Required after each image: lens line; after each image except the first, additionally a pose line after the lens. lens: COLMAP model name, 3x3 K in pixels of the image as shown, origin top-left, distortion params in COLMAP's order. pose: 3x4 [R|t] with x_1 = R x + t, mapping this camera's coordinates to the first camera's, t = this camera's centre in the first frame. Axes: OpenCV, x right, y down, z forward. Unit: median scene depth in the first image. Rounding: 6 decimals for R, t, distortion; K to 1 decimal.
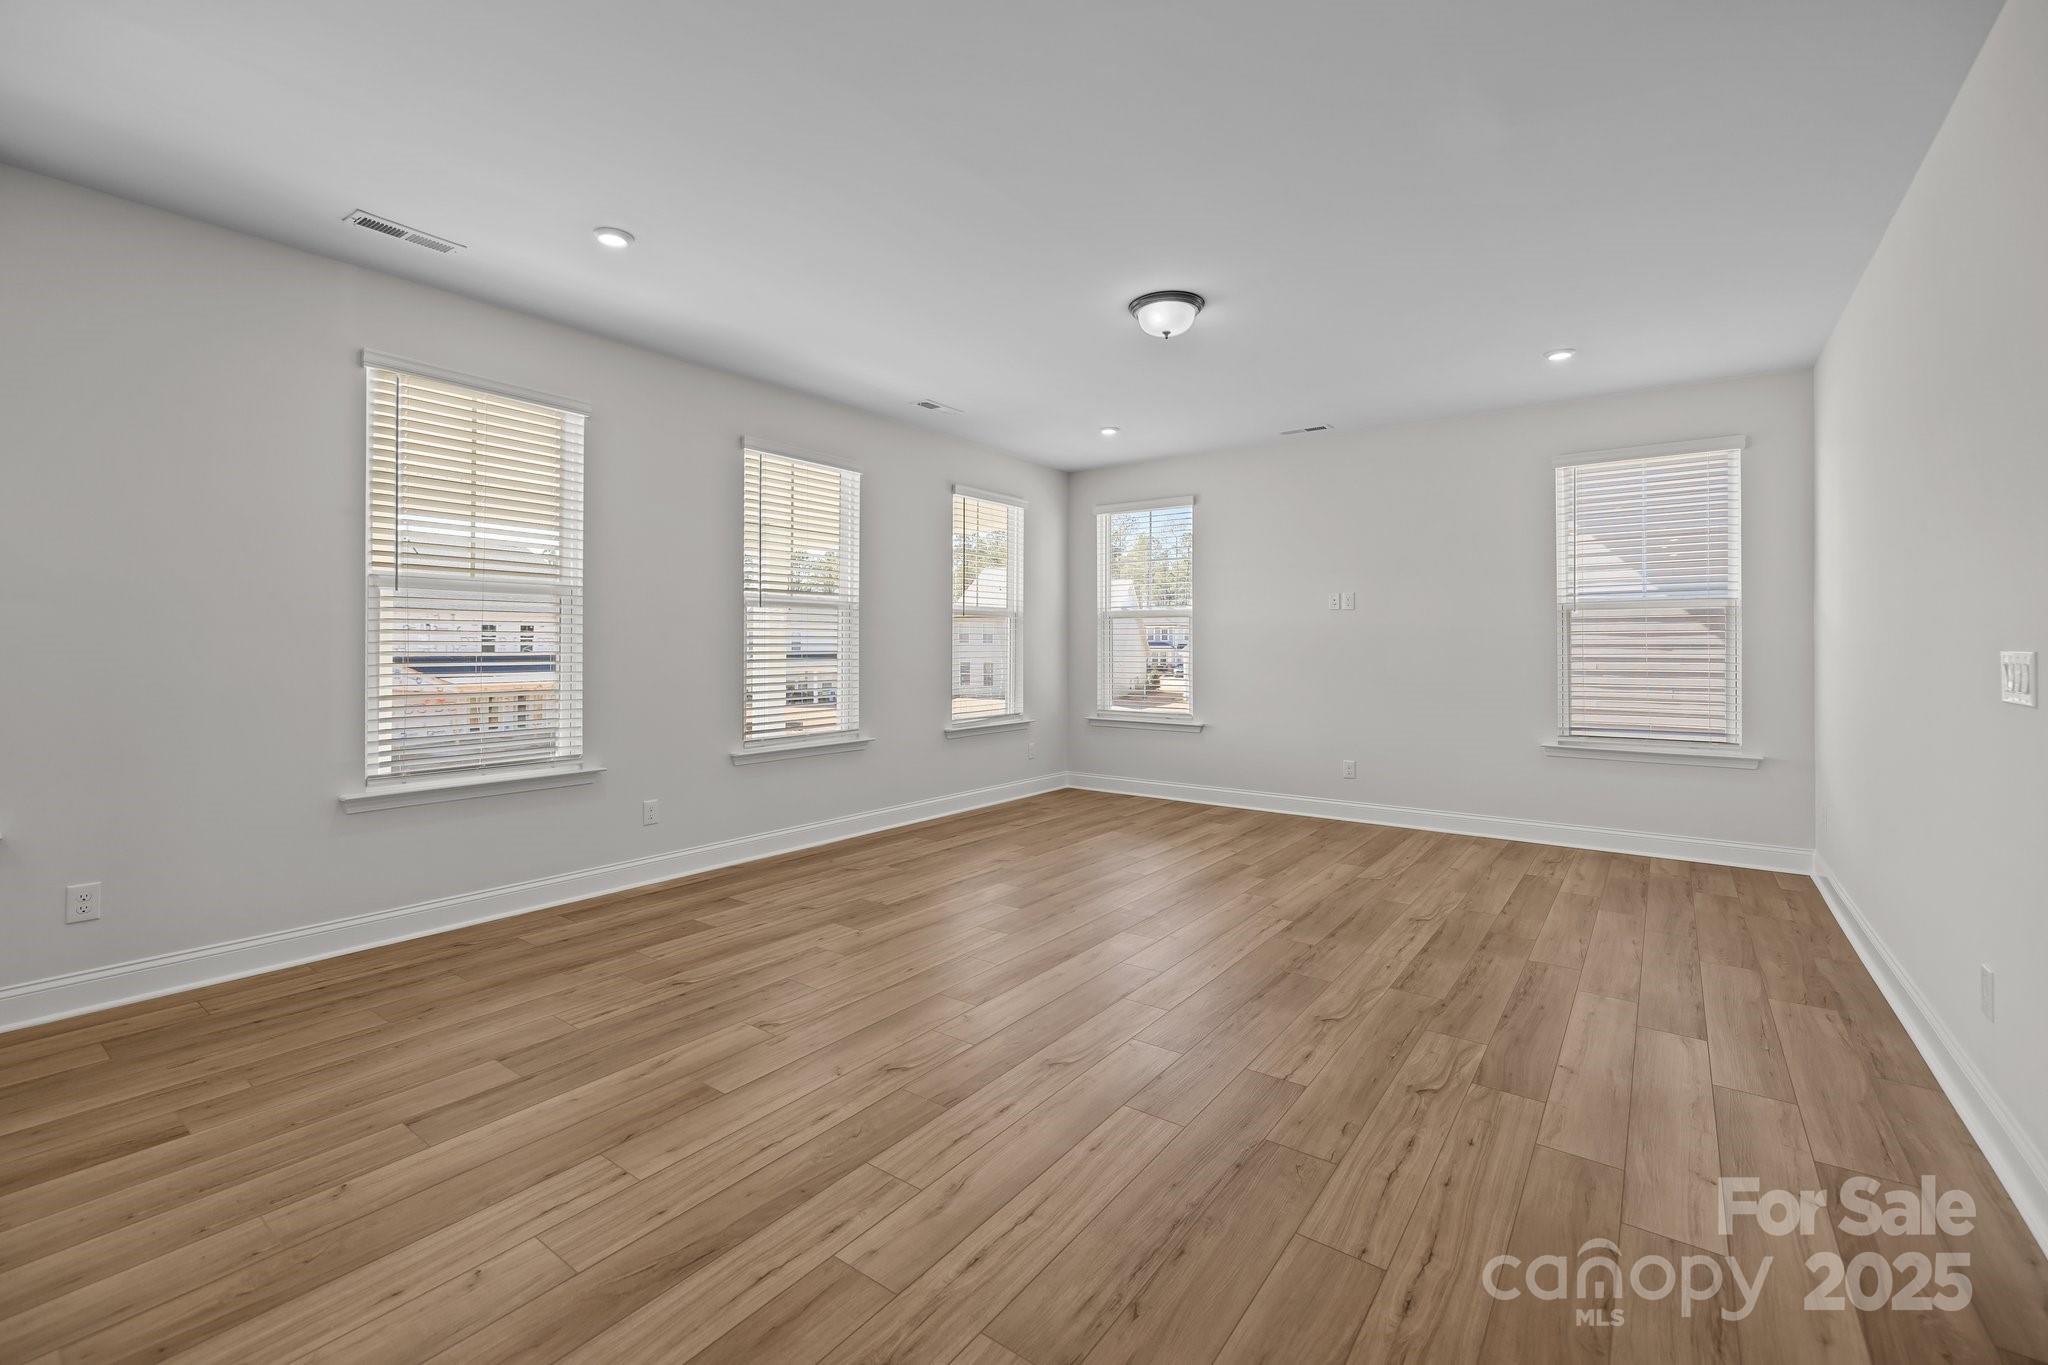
lens RADIAL K [[868.4, 0, 1015.2], [0, 868.4, 627.3], [0, 0, 1]] dist [-0.001481, 0.000423]
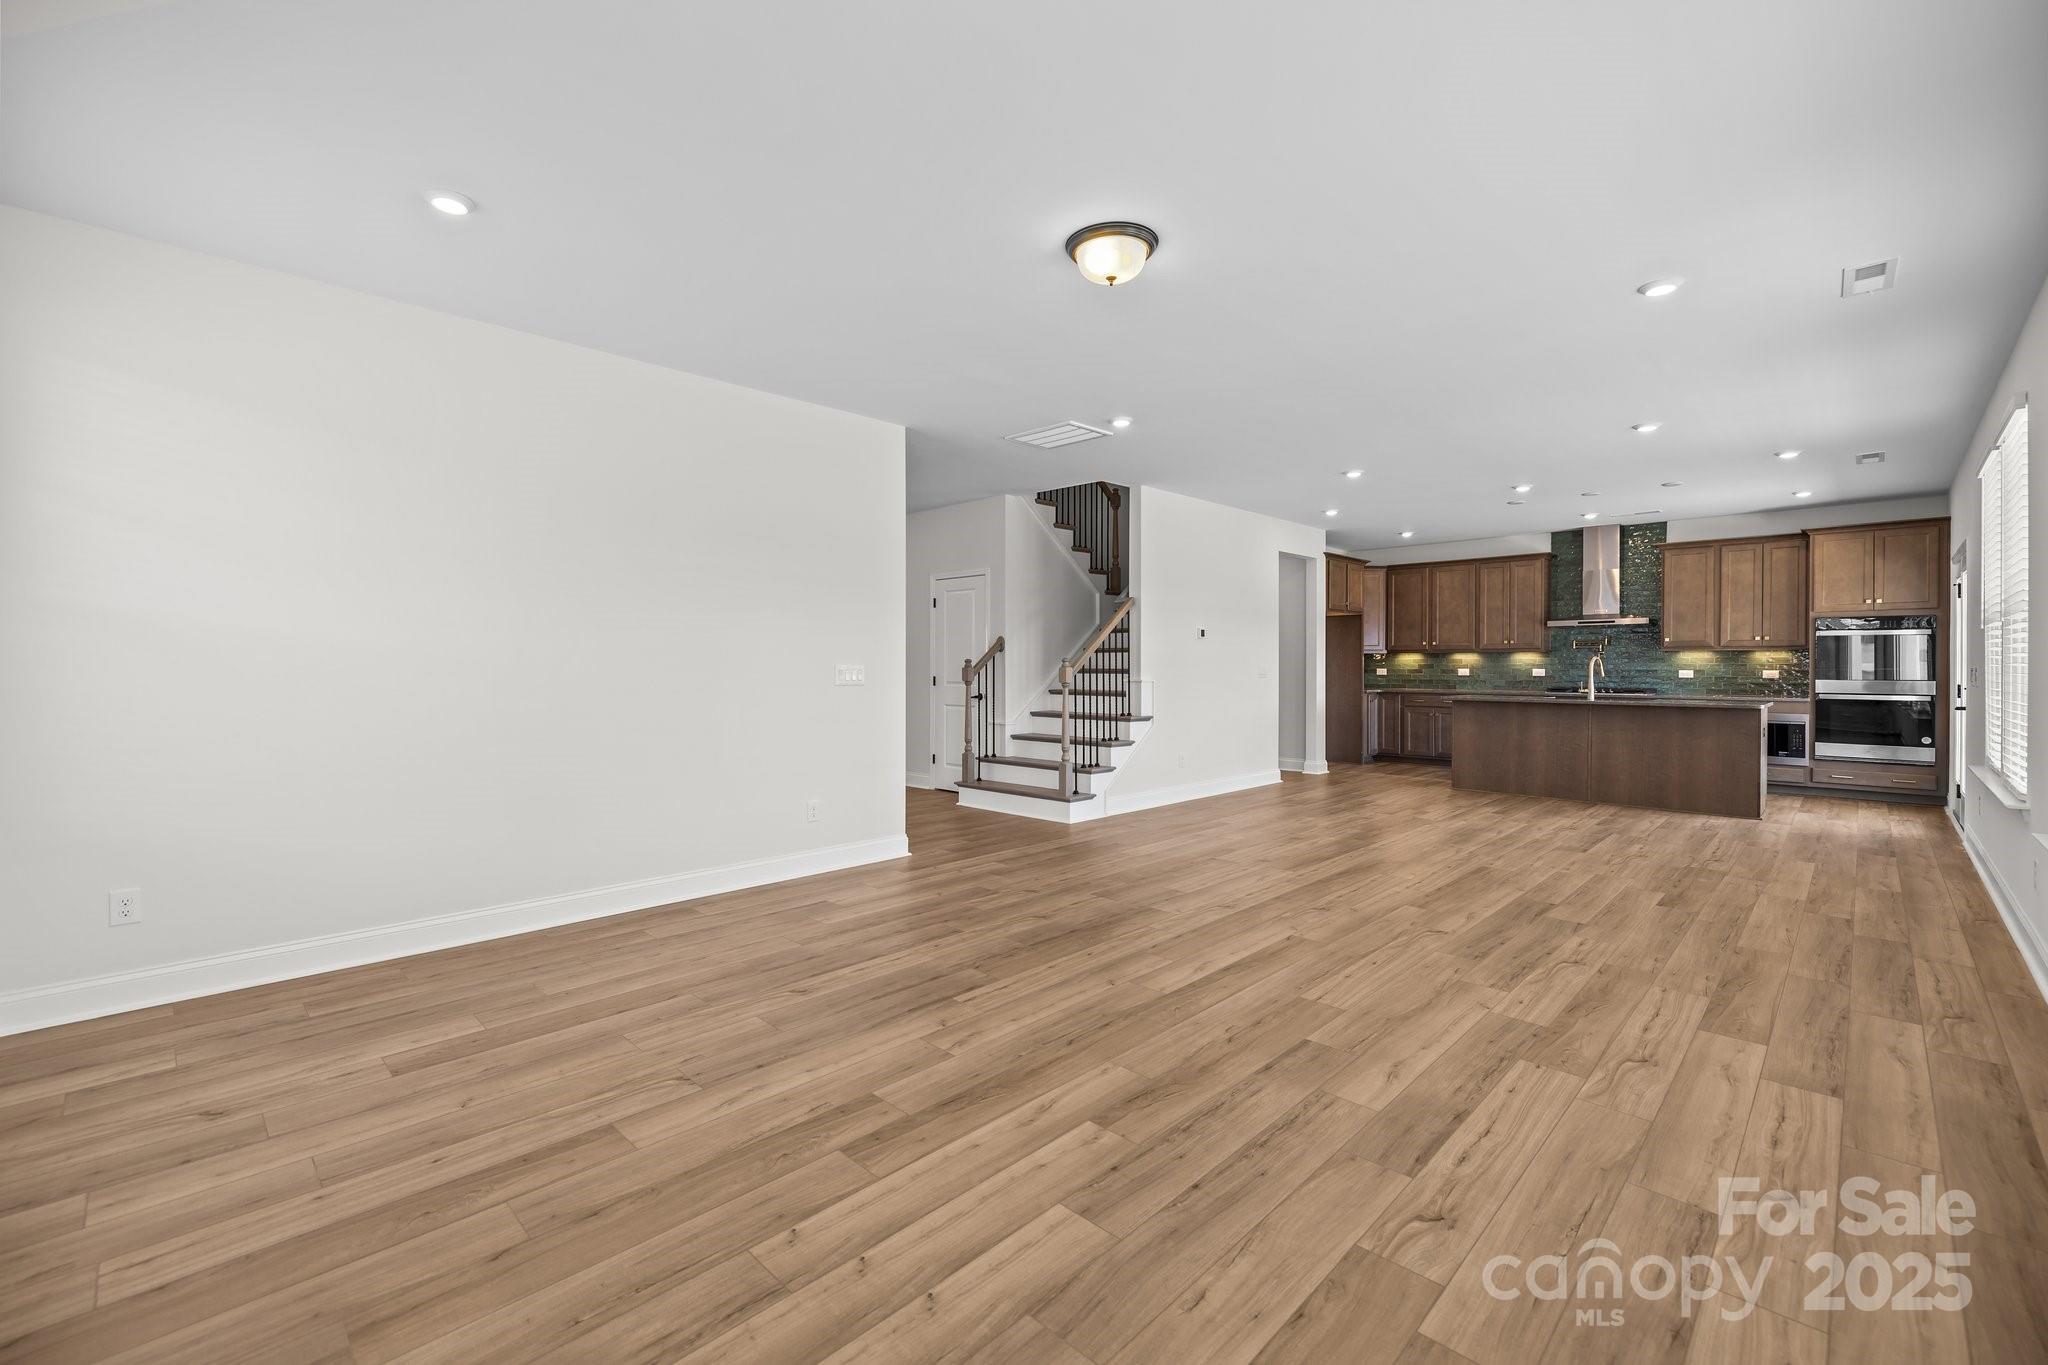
lens RADIAL K [[868.4, 0, 993.2], [0, 868.4, 669.9], [0, 0, 1]] dist [-0.001481, 0.000423]
pose [[-0.988036, -0.004934, 0.154147, 0.187459], [-0.007155, 0.999878, -0.013862, 0.045710], [-0.154060, -0.014799, -0.987951, 2.178597]]
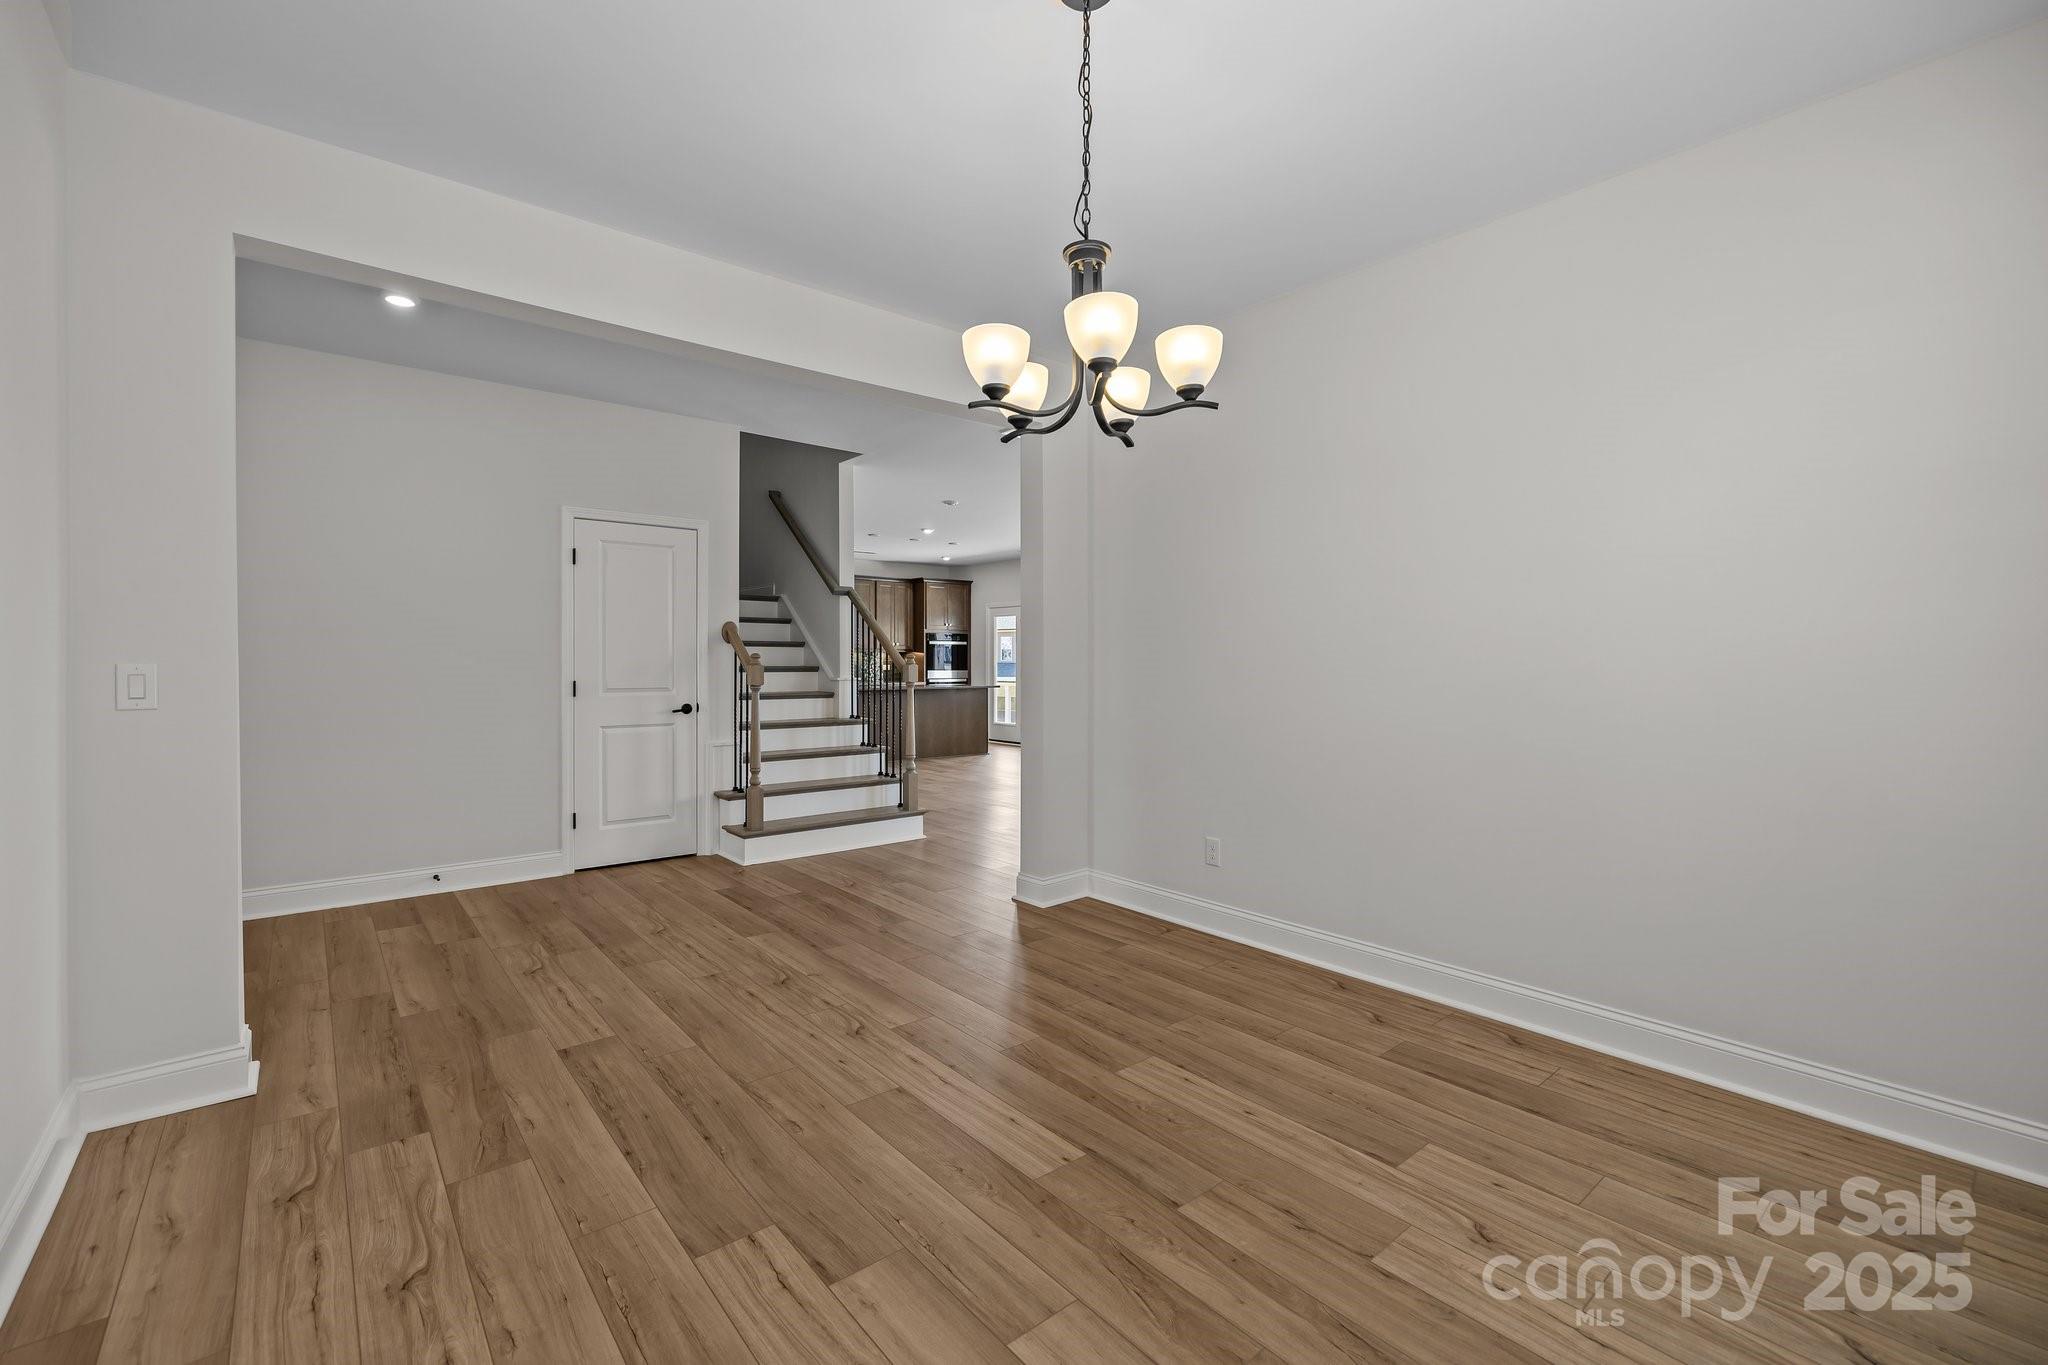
lens RADIAL K [[868.4, 0, 1003.2], [0, 868.4, 668.5], [0, 0, 1]] dist [-0.001481, 0.000423]
pose [[-0.248148, 0.003516, -0.968716, 2.061211], [0.013786, 0.999905, 0.000098, 0.018238], [0.968624, -0.013331, -0.248173, 0.745608]]
